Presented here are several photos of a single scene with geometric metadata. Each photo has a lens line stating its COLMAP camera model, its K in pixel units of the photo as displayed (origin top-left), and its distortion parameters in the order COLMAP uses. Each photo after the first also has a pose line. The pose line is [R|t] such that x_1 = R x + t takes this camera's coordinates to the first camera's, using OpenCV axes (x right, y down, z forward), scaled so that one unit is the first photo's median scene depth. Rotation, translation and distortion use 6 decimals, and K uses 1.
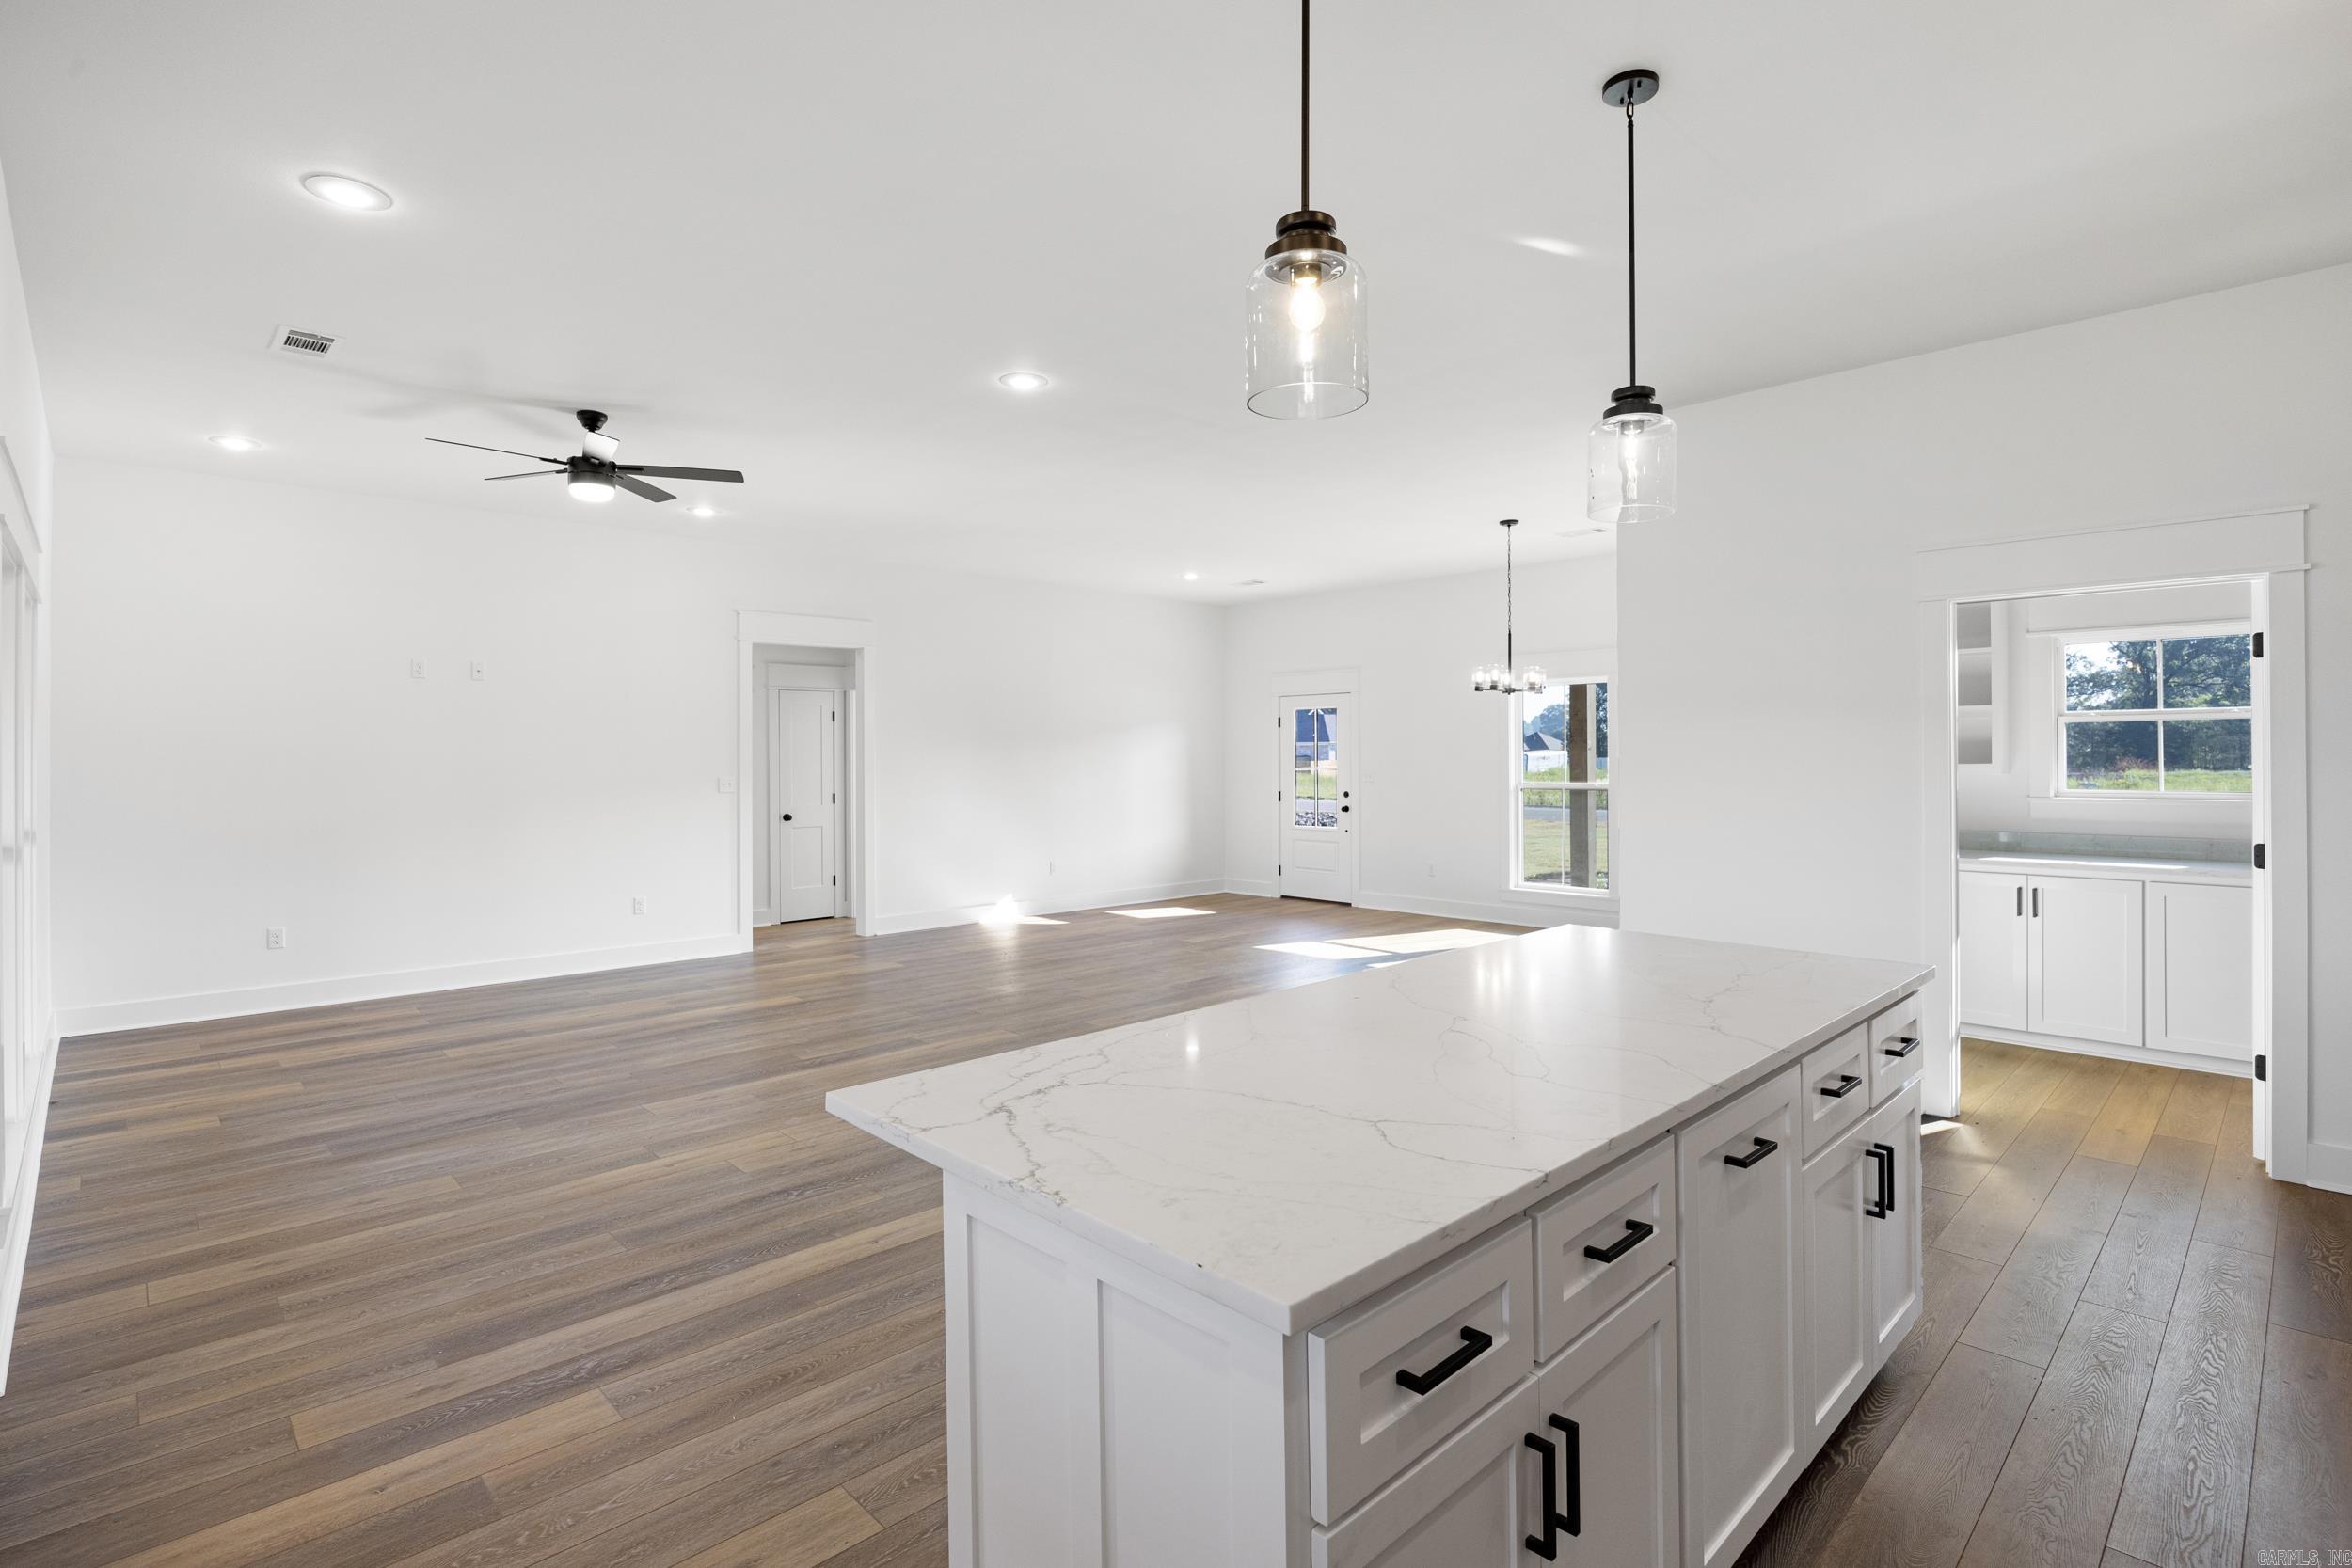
lens RADIAL K [[1116.1, 0, 1188.4], [0, 1116.1, 762.8], [0, 0, 1]] dist [-0.012706, -0.001217]
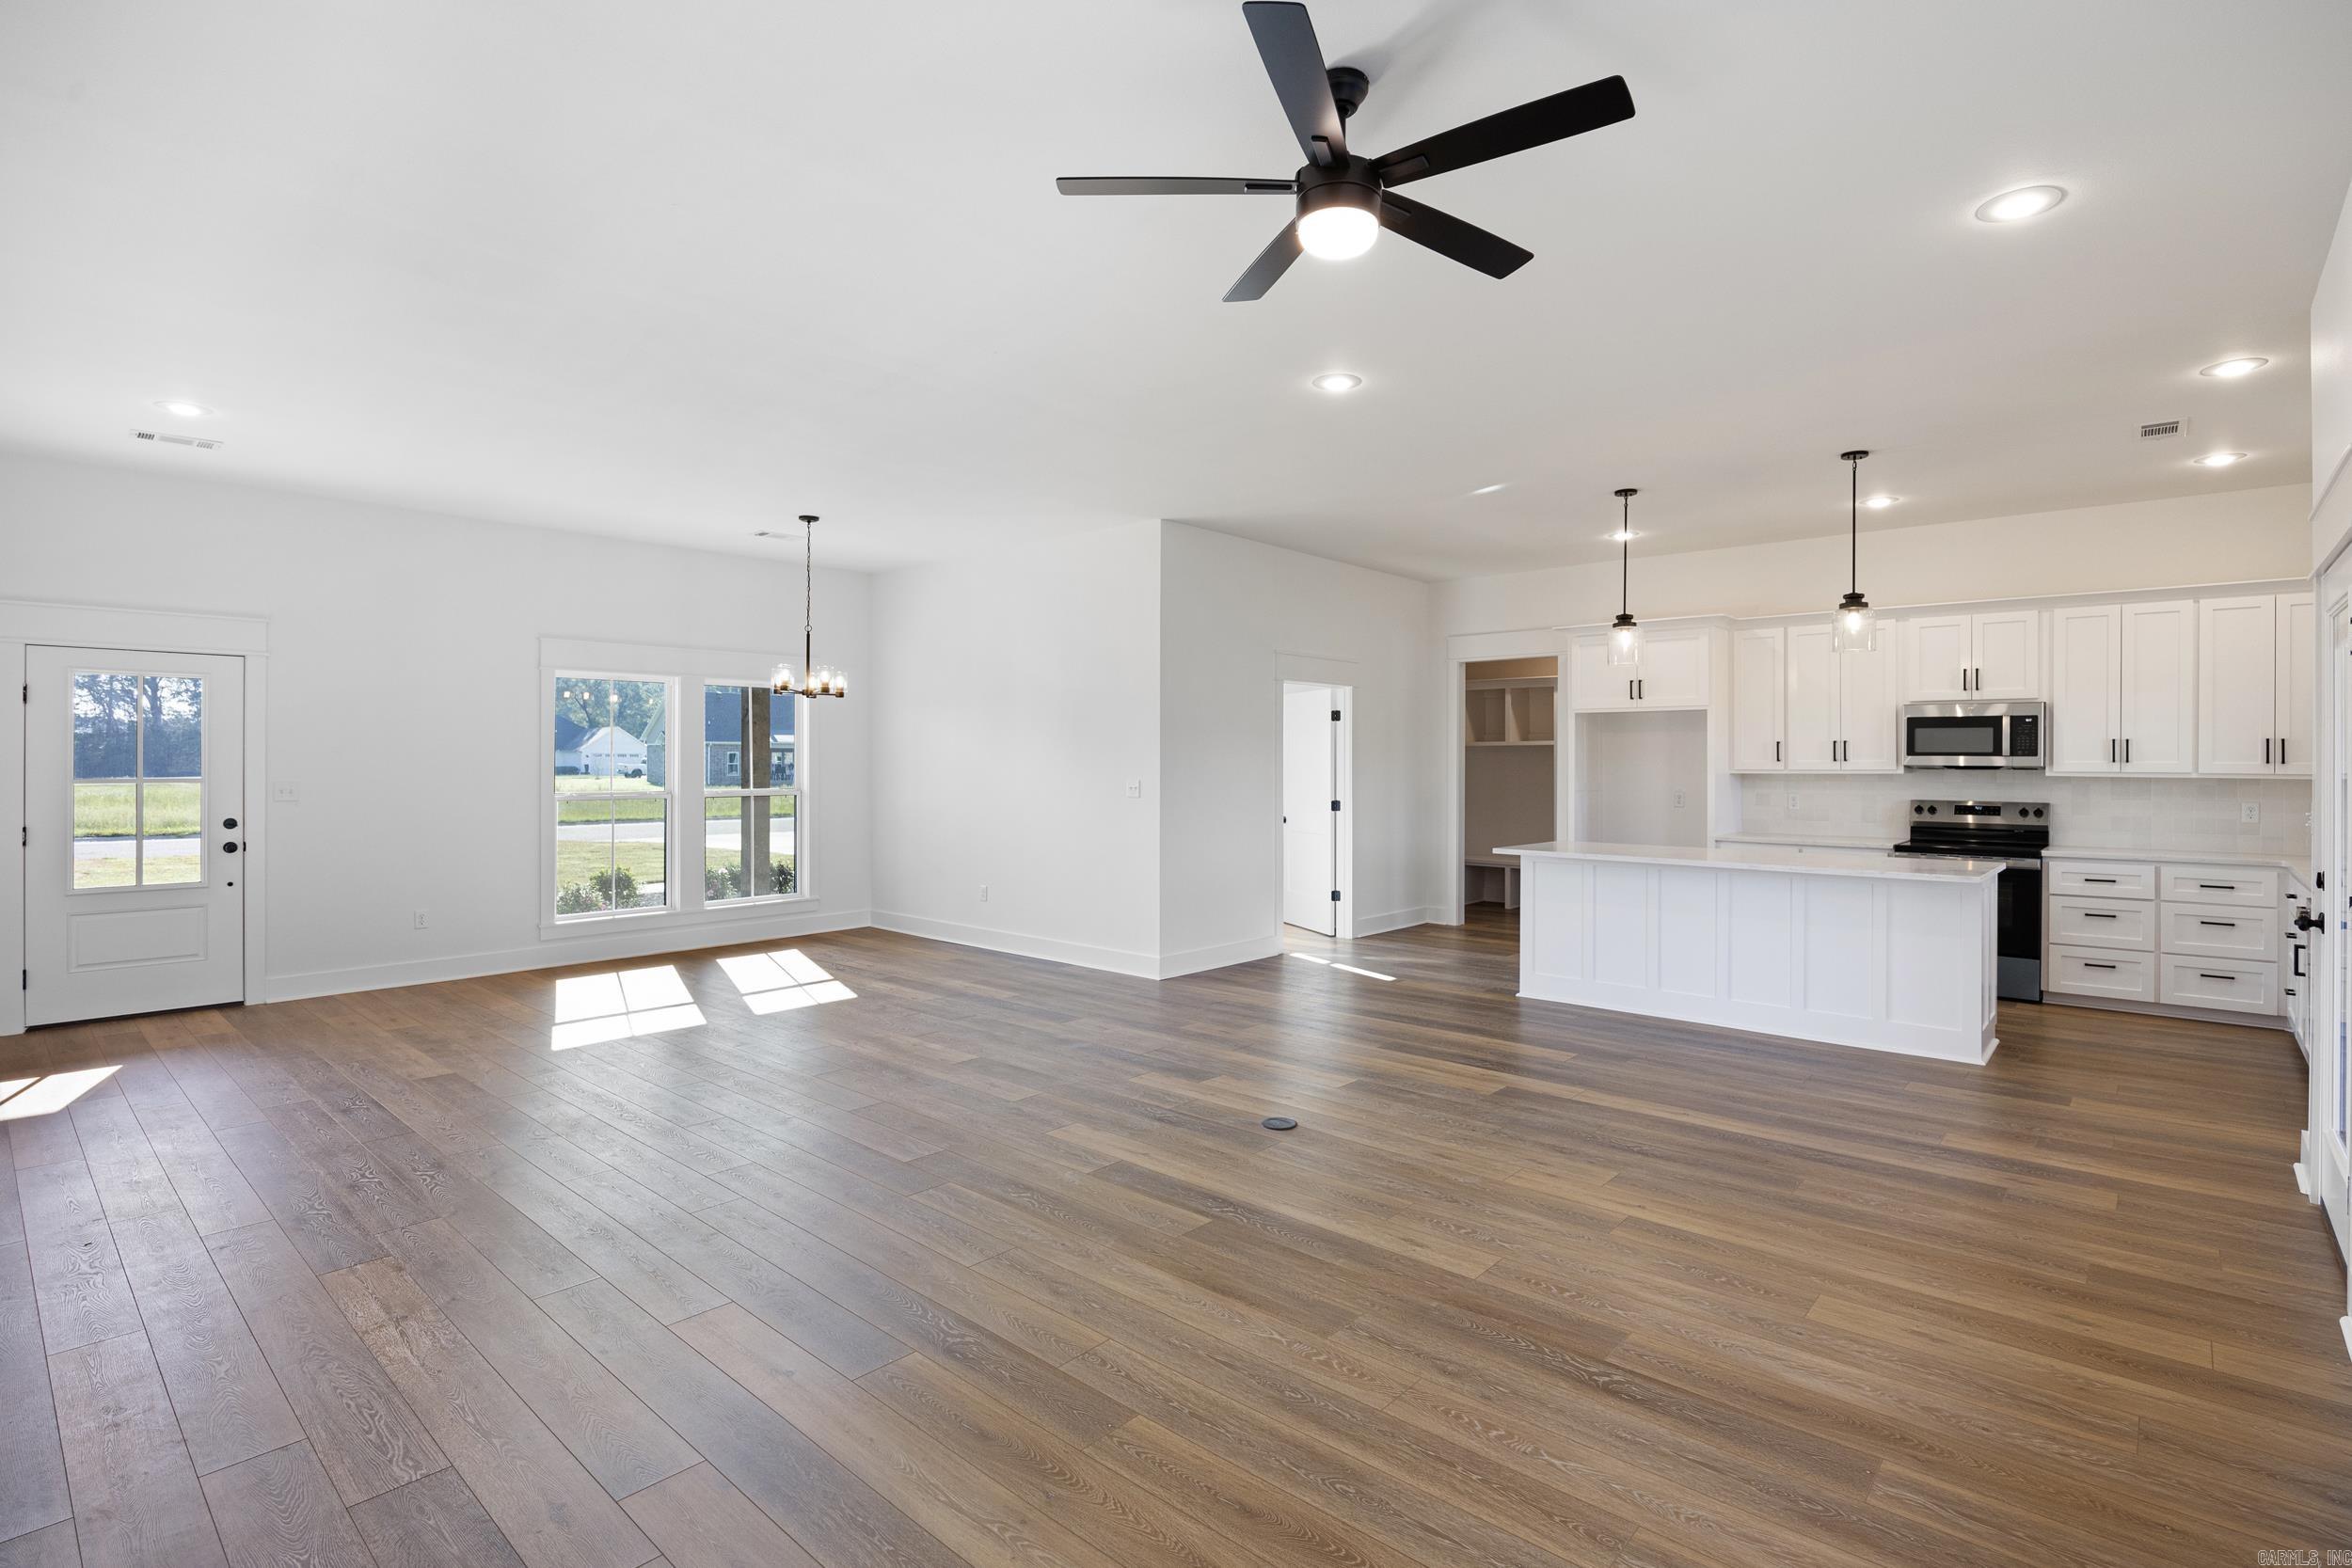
lens RADIAL K [[1116.1, 0, 1182.6], [0, 1116.1, 767.1], [0, 0, 1]] dist [-0.012706, -0.001217]
pose [[-0.062592, -0.003832, 0.998032, -1.451923], [0.006727, 0.999968, 0.004261, -0.005055], [-0.998017, 0.006980, -0.062564, 1.535192]]
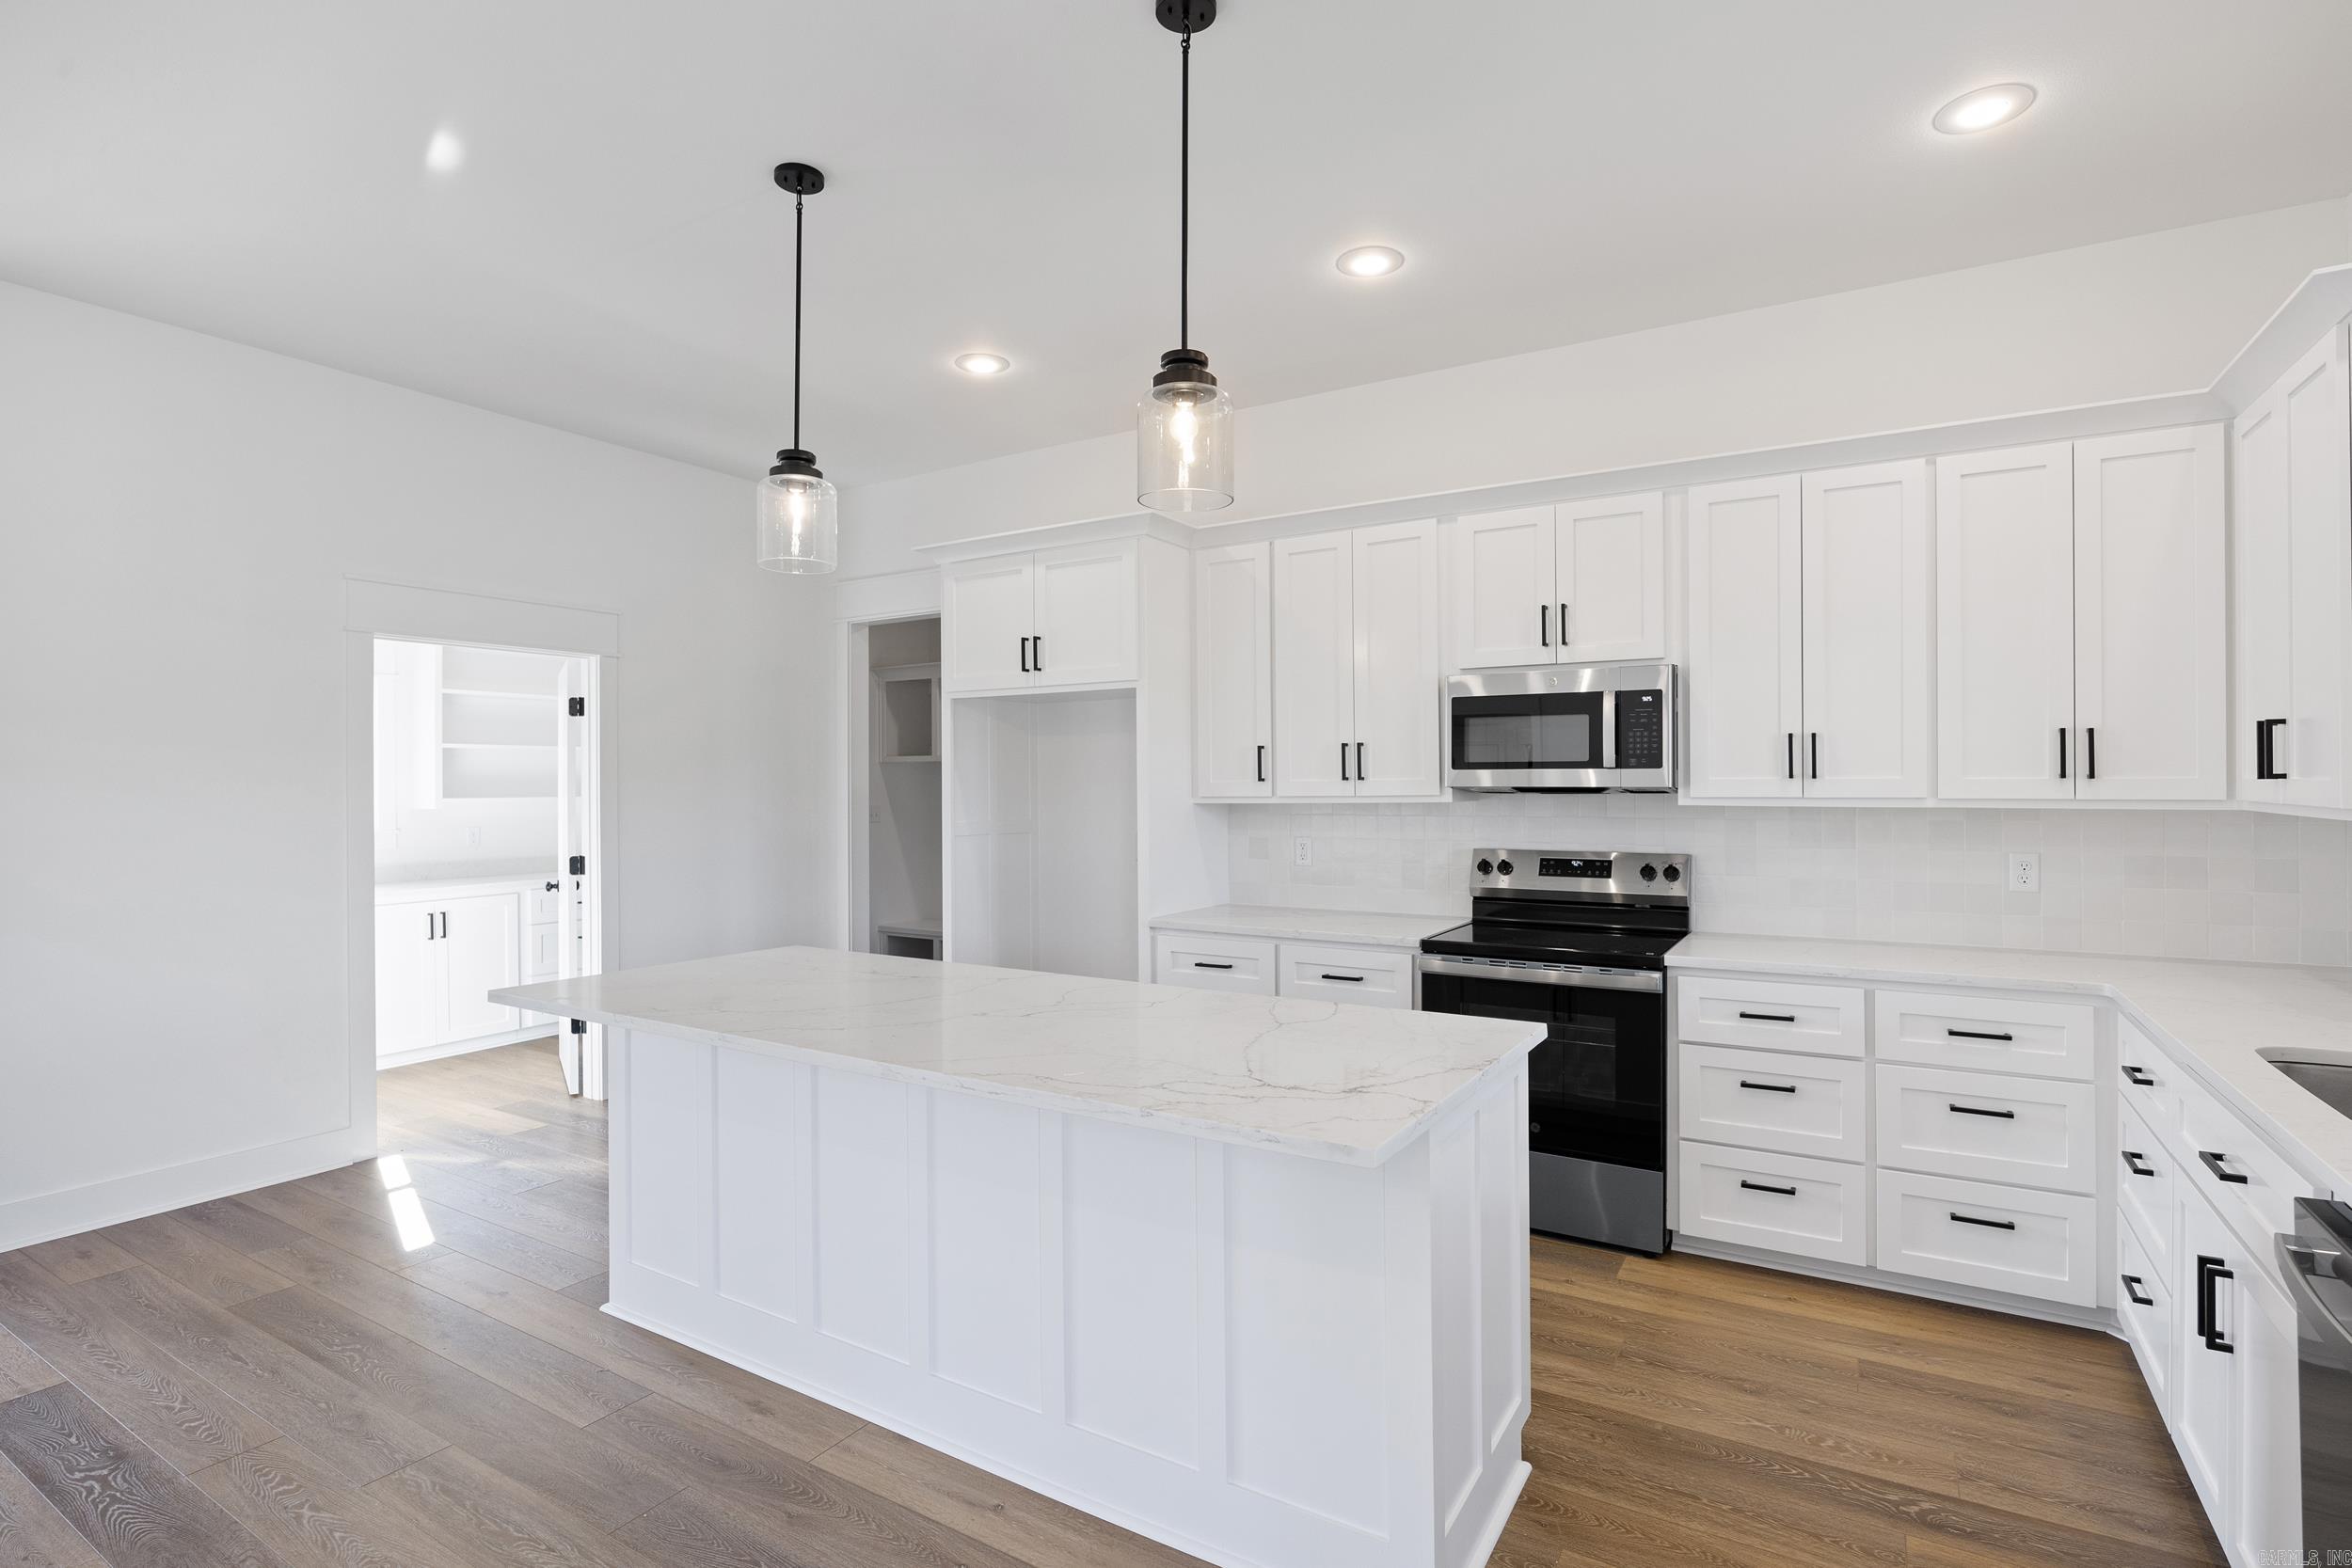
lens RADIAL K [[1116.1, 0, 1192.9], [0, 1116.1, 789.7], [0, 0, 1]] dist [-0.012706, -0.001217]
pose [[-0.247193, -0.001509, 0.968965, -1.062731], [0.014830, 0.999876, 0.005340, -0.002167], [-0.968853, 0.015690, -0.247140, 1.151355]]
